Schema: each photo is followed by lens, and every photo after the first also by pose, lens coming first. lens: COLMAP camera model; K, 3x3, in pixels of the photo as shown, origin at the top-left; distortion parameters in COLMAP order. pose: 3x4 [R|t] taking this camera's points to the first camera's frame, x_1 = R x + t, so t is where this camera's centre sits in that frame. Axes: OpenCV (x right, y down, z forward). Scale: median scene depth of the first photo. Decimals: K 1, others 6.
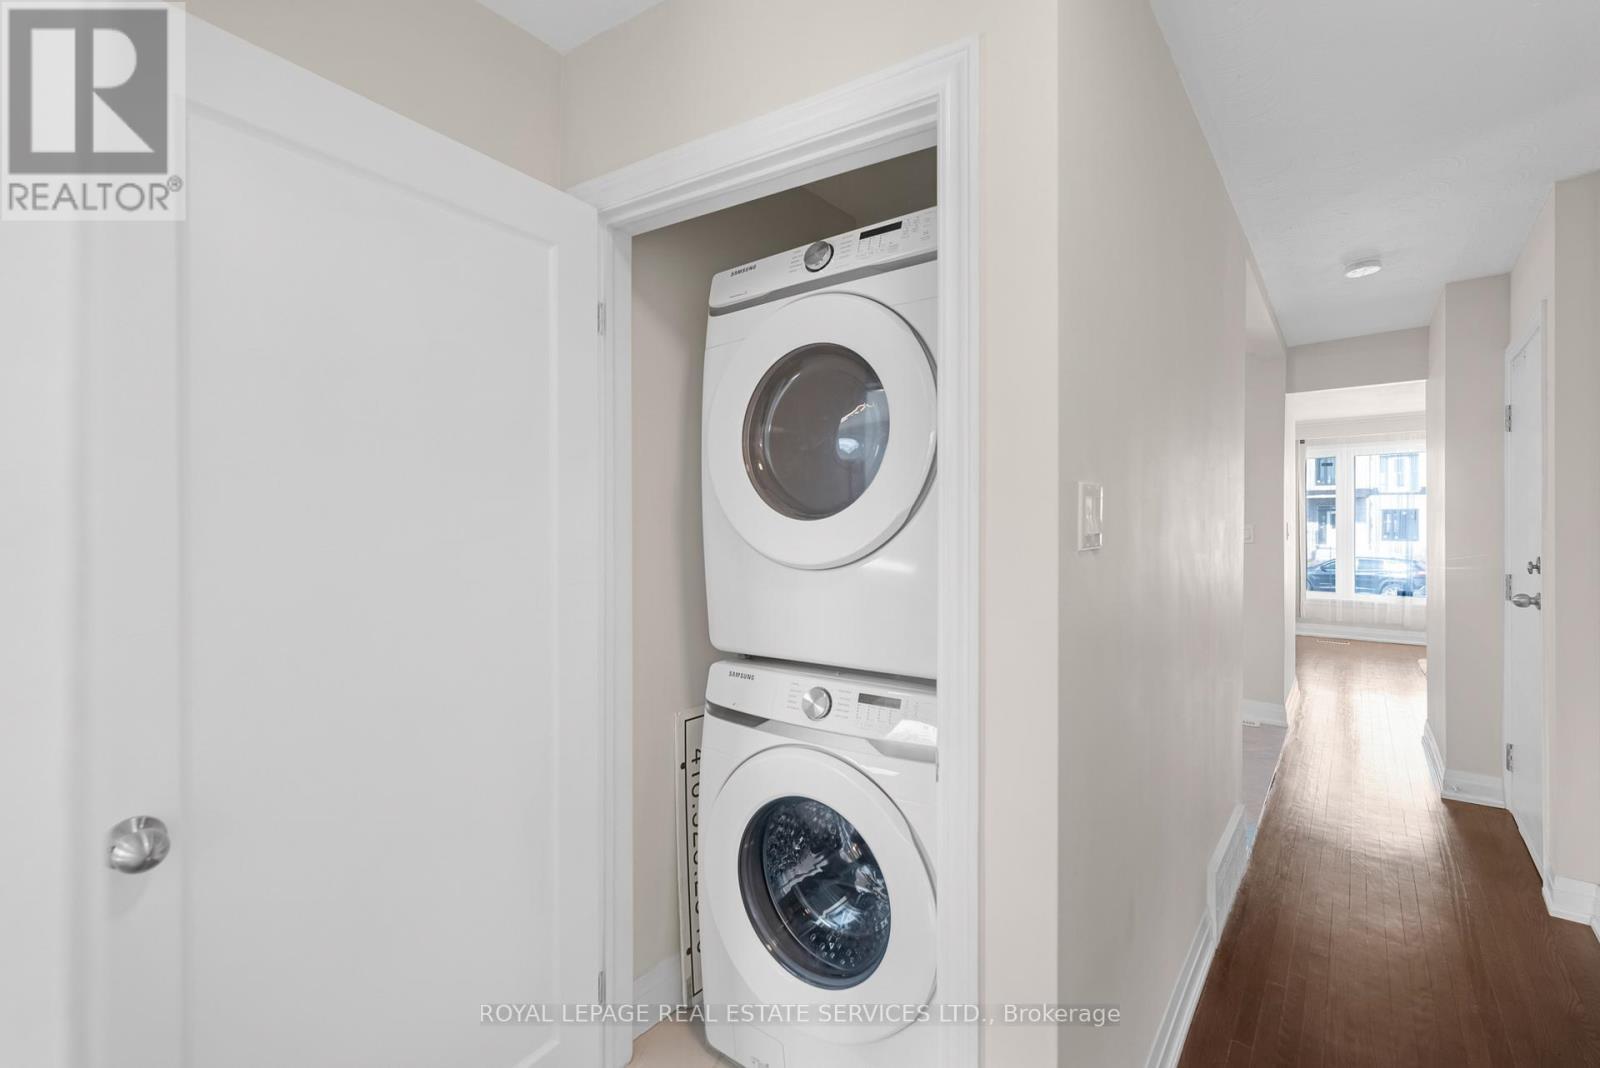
lens RADIAL K [[665.6, 0, 823.0], [0, 665.6, 517.1], [0, 0, 1]] dist [0.005776, -0.000026]
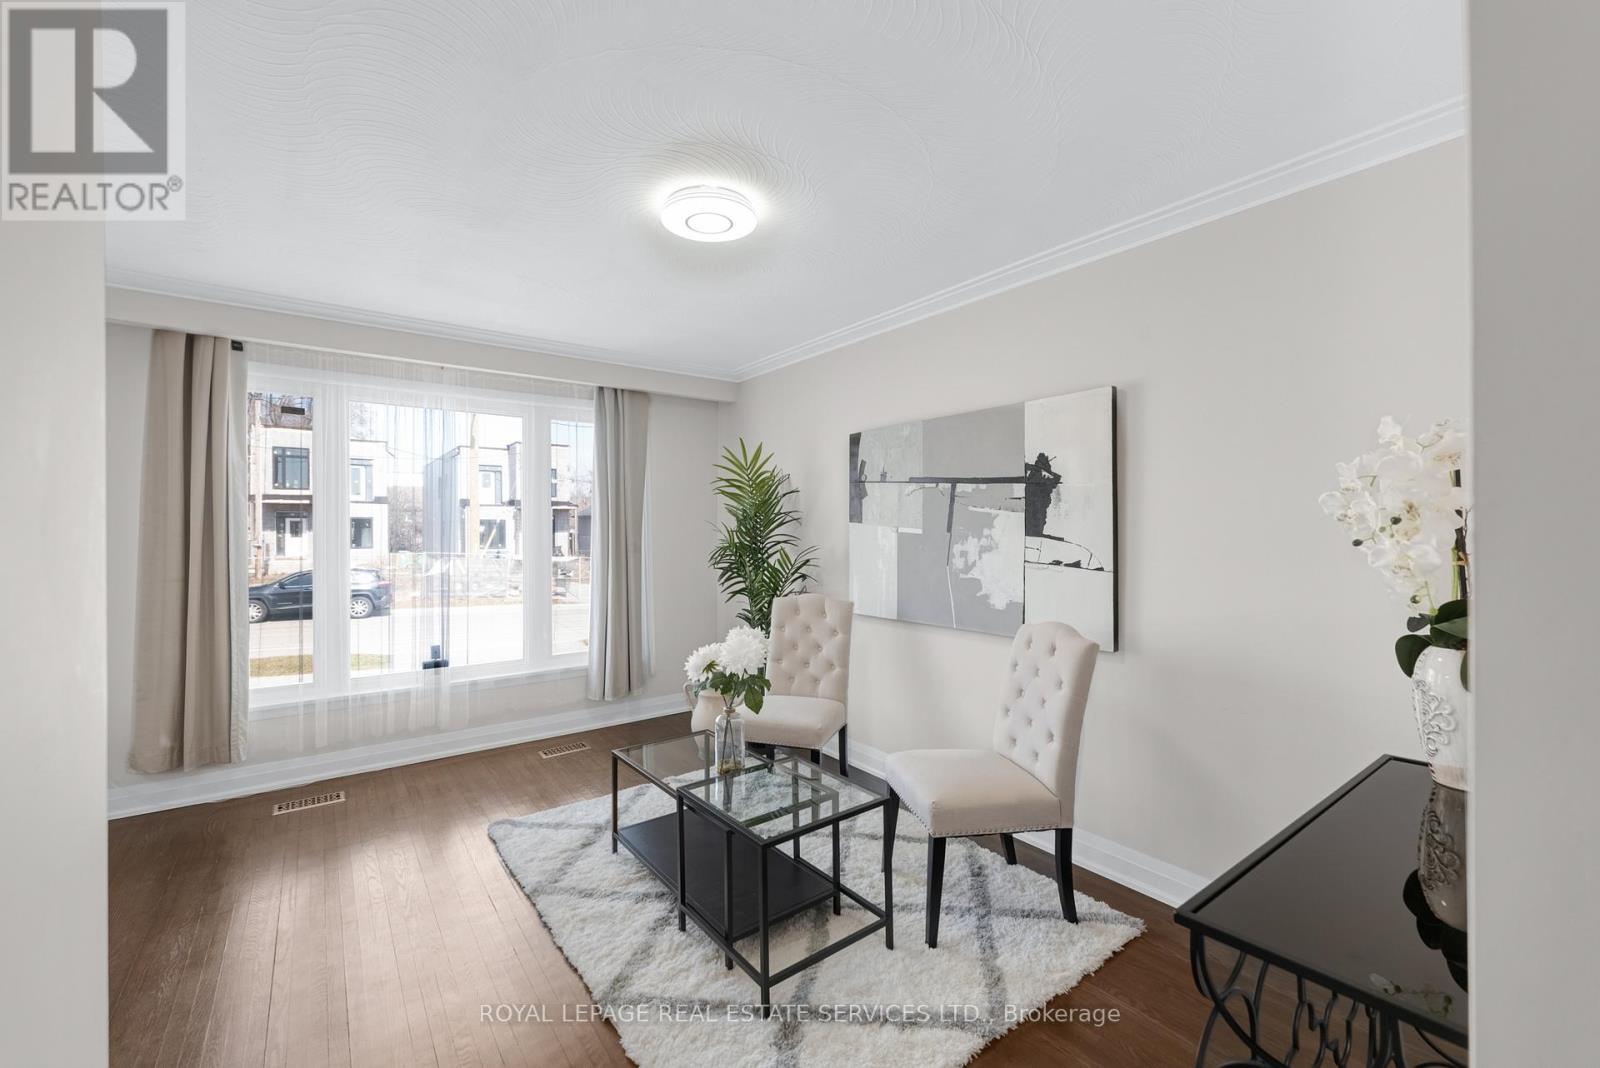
lens RADIAL K [[650.8, 0, 789.3], [0, 650.8, 528.8], [0, 0, 1]] dist [0.013082, -0.000048]
pose [[0.265091, -0.002835, 0.964219, 0.116808], [-0.003346, 0.999987, 0.003860, -0.000347], [-0.964217, -0.004250, 0.265079, 0.157755]]
